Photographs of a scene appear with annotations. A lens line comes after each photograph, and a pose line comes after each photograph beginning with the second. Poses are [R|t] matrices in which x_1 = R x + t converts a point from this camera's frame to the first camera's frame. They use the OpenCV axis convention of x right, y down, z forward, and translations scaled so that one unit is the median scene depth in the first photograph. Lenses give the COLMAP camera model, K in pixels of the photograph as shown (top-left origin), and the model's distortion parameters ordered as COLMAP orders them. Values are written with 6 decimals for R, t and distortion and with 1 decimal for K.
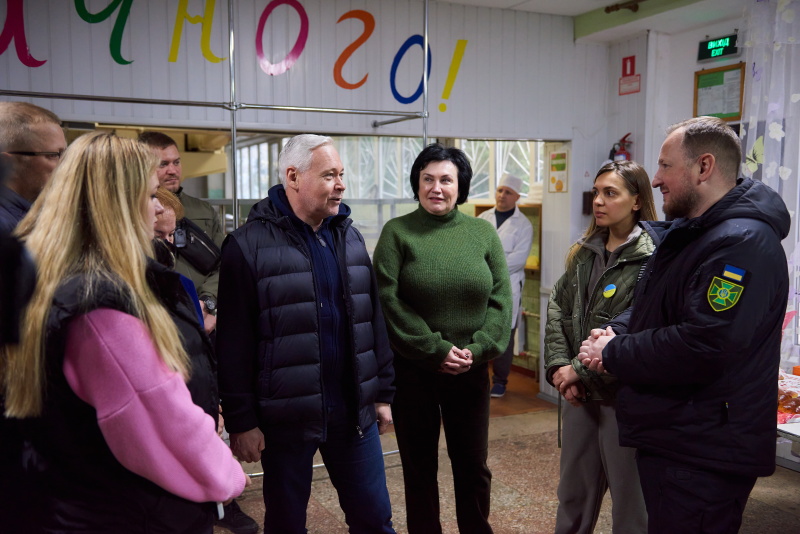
lens RADIAL K [[811.8, 0, 400.0], [0, 811.8, 267.0], [0, 0, 1]] dist [0.015525, -0.003801]
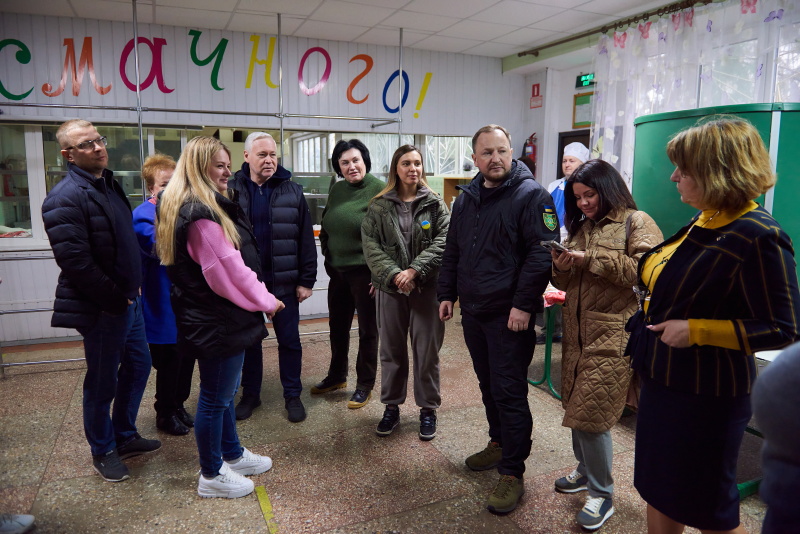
lens RADIAL K [[555.8, 0, 400.0], [0, 555.8, 267.0], [0, 0, 1]] dist [-0.000947, -0.001234]
pose [[0.999485, 0.019098, -0.025790, 0.060868], [-0.016885, 0.996366, 0.083483, 0.013799], [0.027291, -0.083005, 0.996175, -0.142831]]
